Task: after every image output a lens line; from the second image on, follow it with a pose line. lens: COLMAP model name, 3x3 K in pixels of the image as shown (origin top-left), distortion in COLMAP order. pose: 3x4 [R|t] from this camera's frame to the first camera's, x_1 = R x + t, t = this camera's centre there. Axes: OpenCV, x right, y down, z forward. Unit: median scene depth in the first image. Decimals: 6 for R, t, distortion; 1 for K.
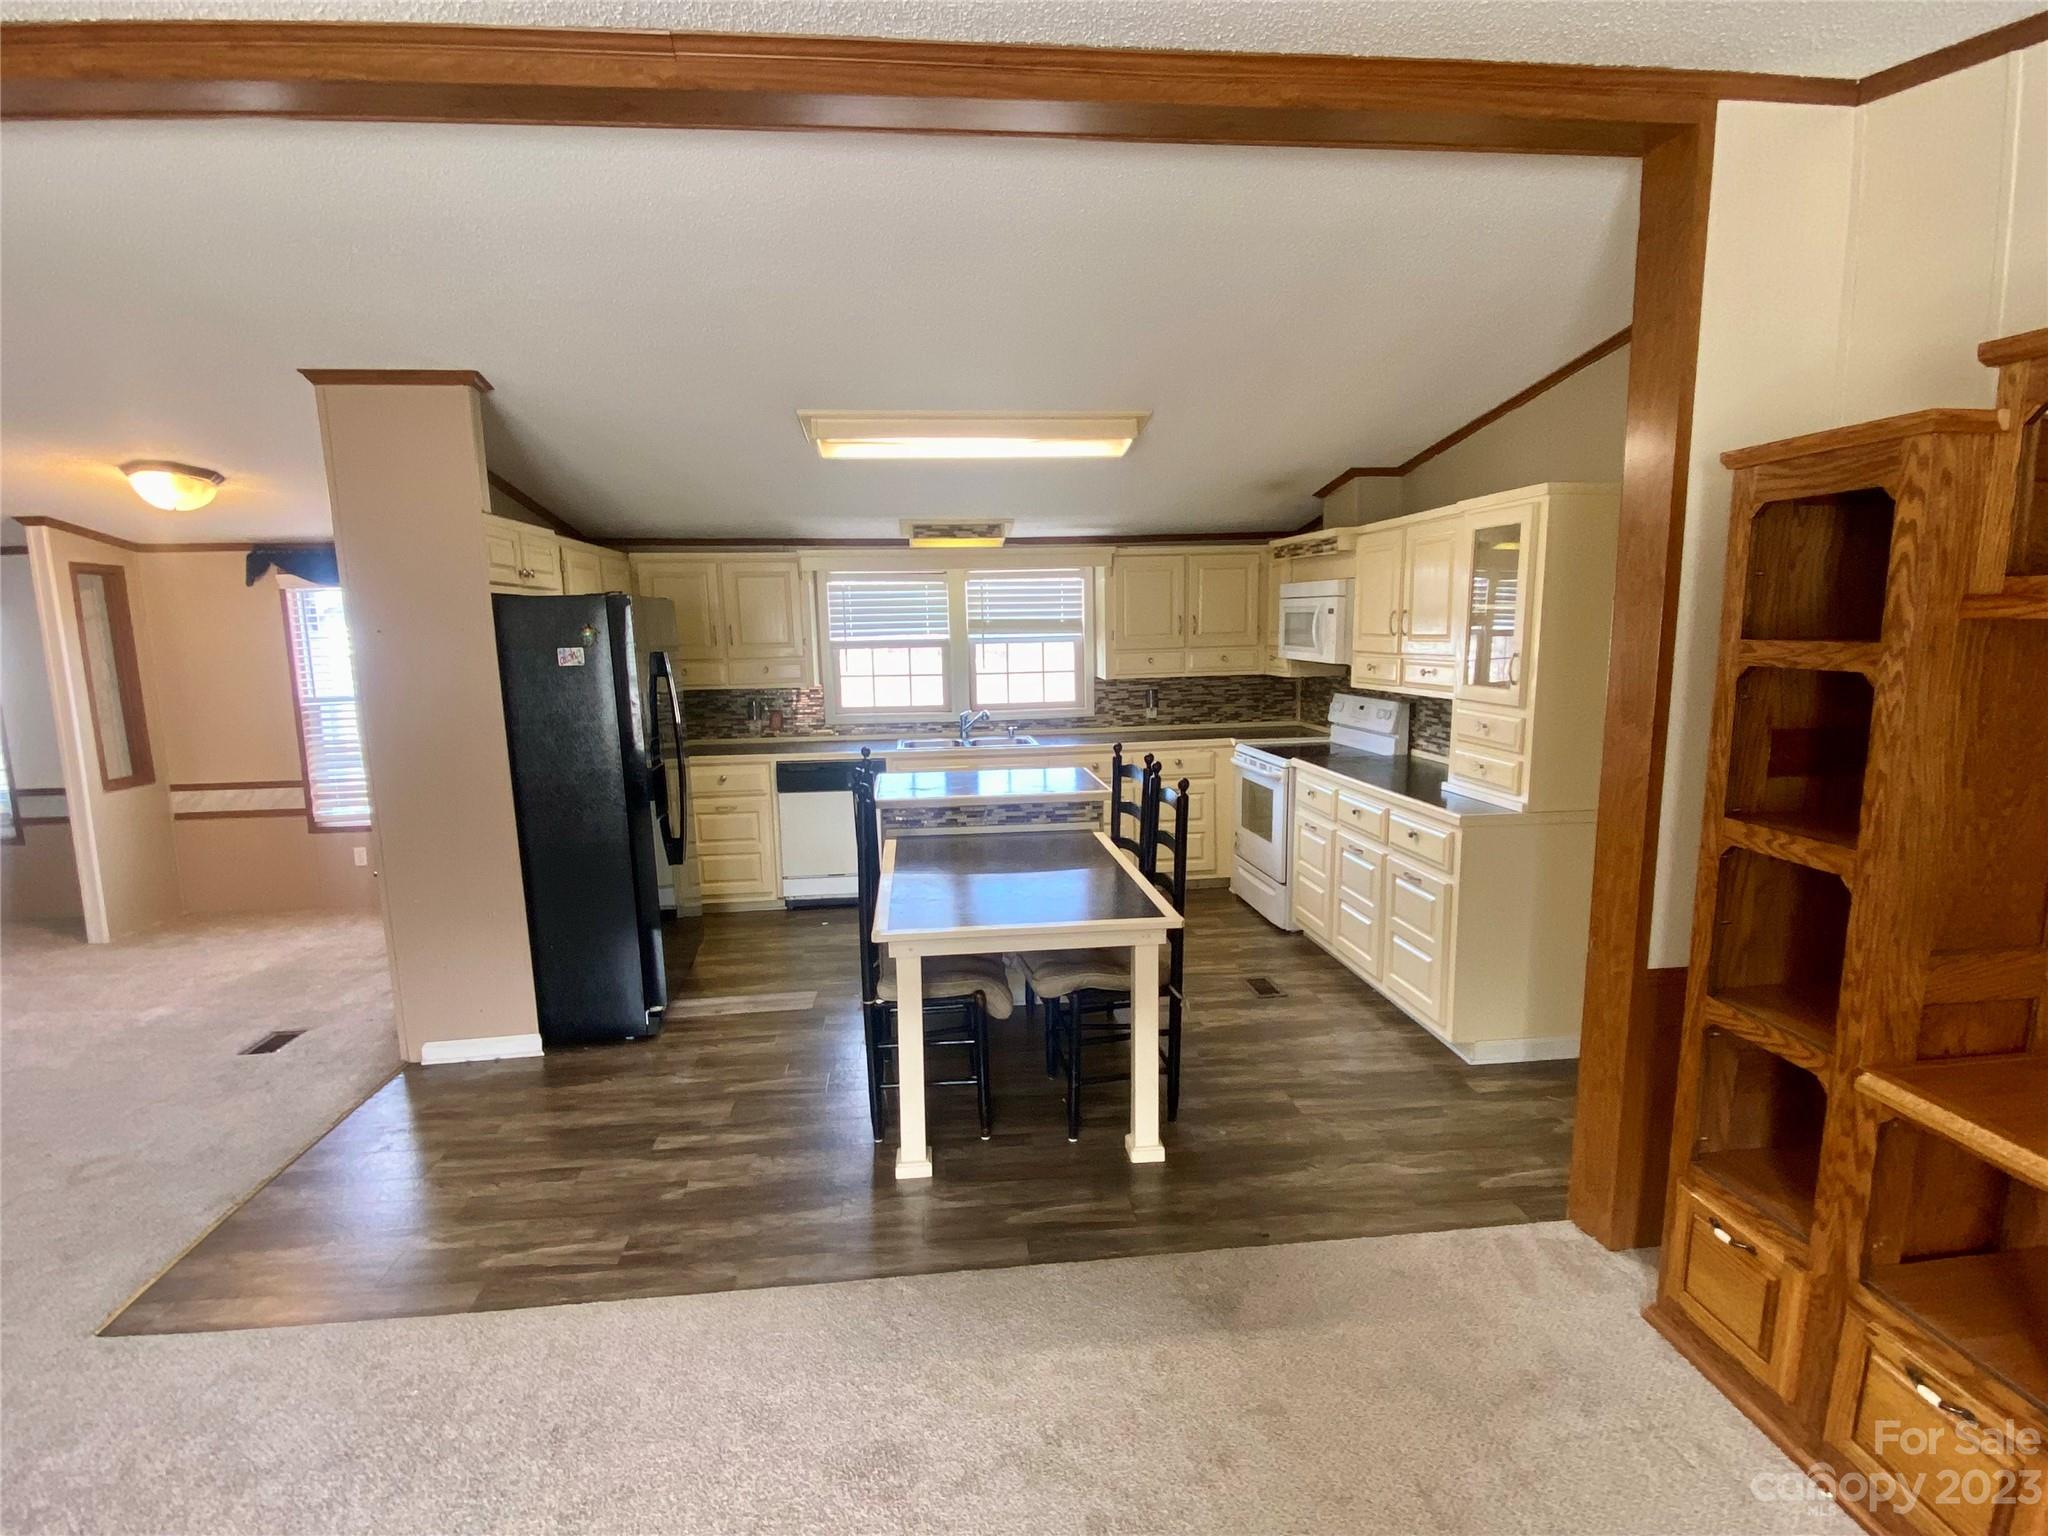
lens RADIAL K [[1027.8, 0, 1024.3], [0, 1027.8, 792.0], [0, 0, 1]] dist [-0.010458, -0.000734]
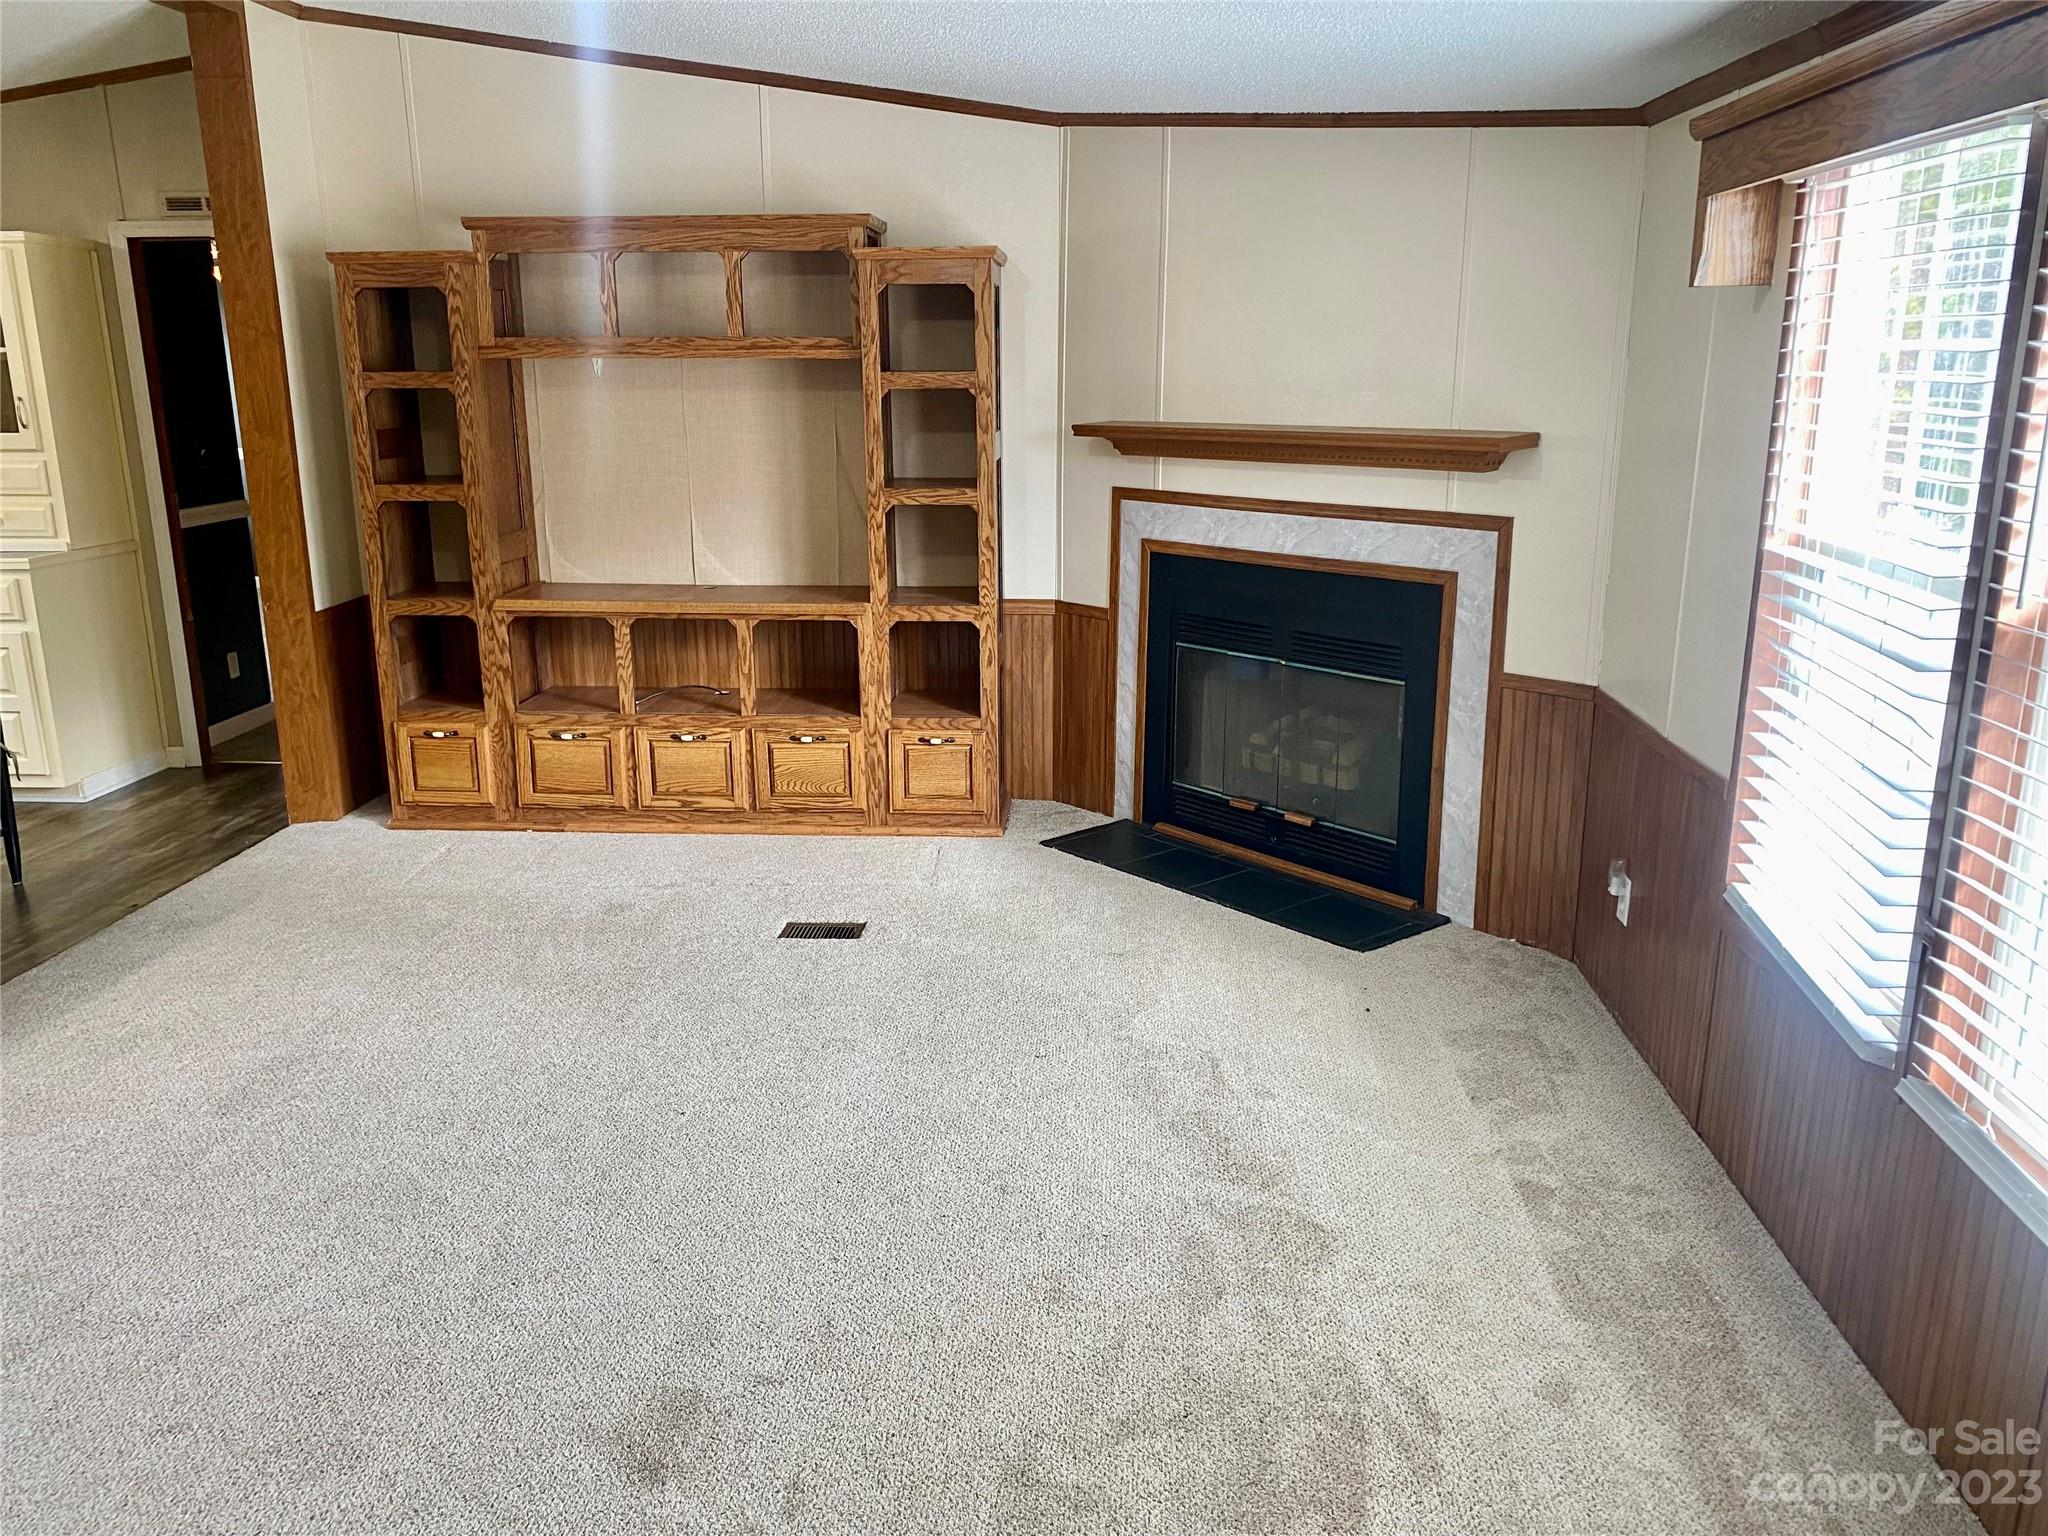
lens RADIAL K [[1530.8, 0, 1018.4], [0, 1530.8, 760.3], [0, 0, 1]] dist [-0.005572, -0.065820]
pose [[0.183430, -0.228713, 0.956056, -1.615292], [0.158249, 0.966744, 0.200908, 0.130537], [-0.970212, 0.114442, 0.213523, -0.470647]]
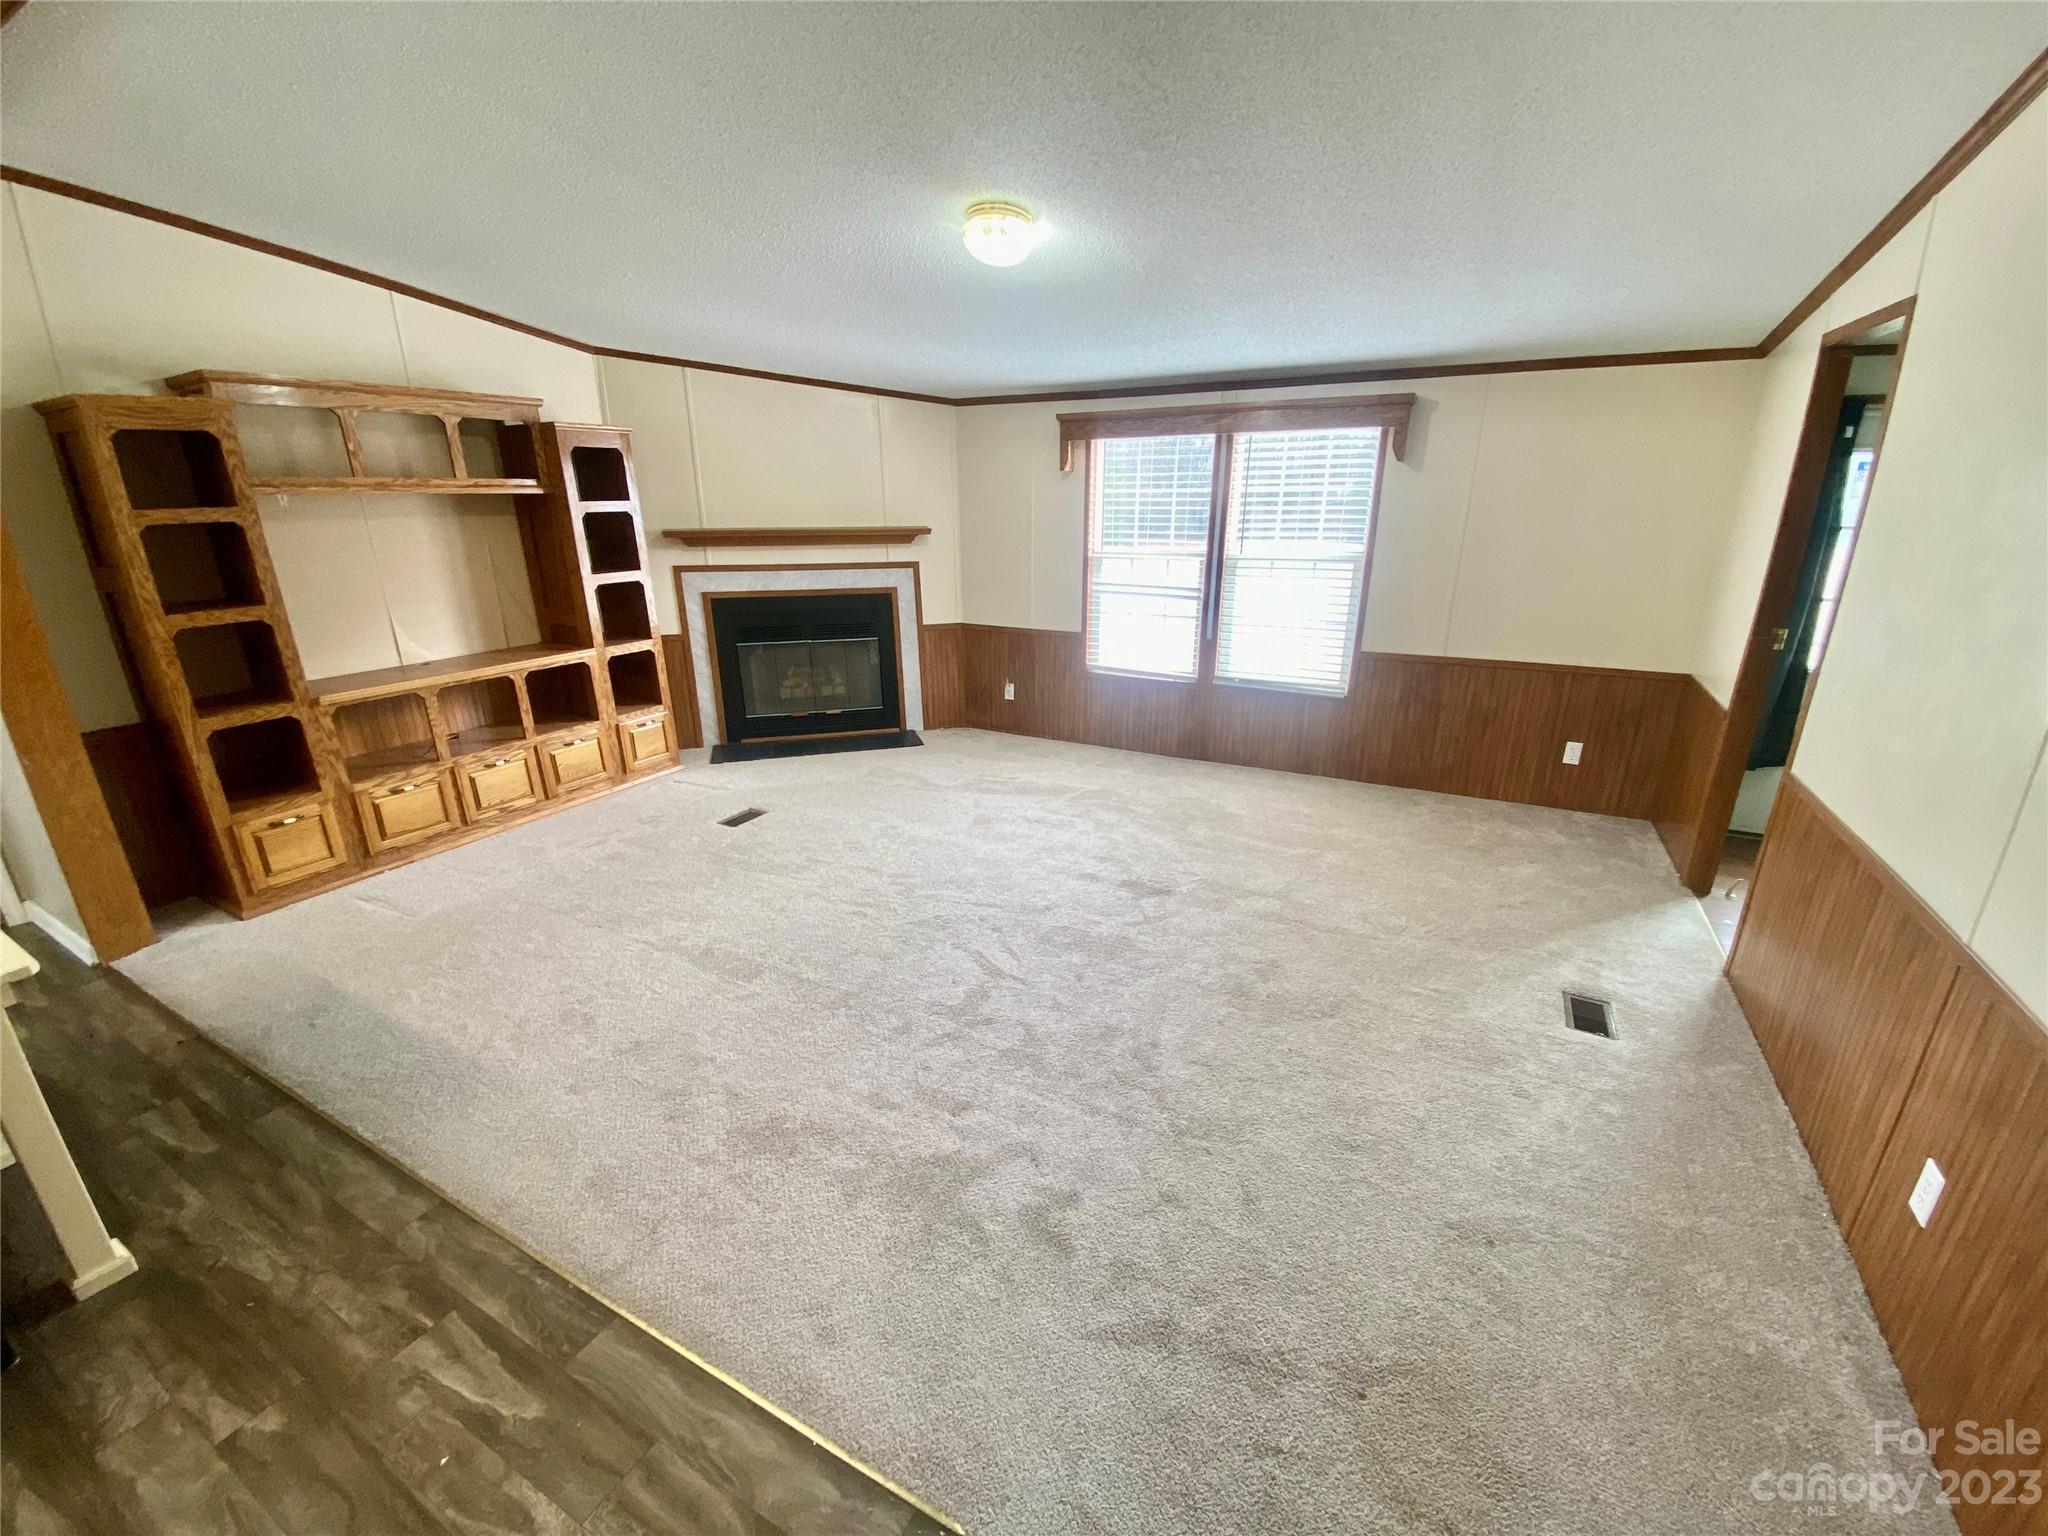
lens RADIAL K [[838.4, 0, 1048.4], [0, 838.4, 791.8], [0, 0, 1]] dist [-0.000659, -0.016719]
pose [[-0.836067, -0.174780, 0.520043, -1.425267], [0.094240, 0.888055, 0.449974, -0.204358], [-0.540473, 0.425217, -0.726002, 1.409561]]
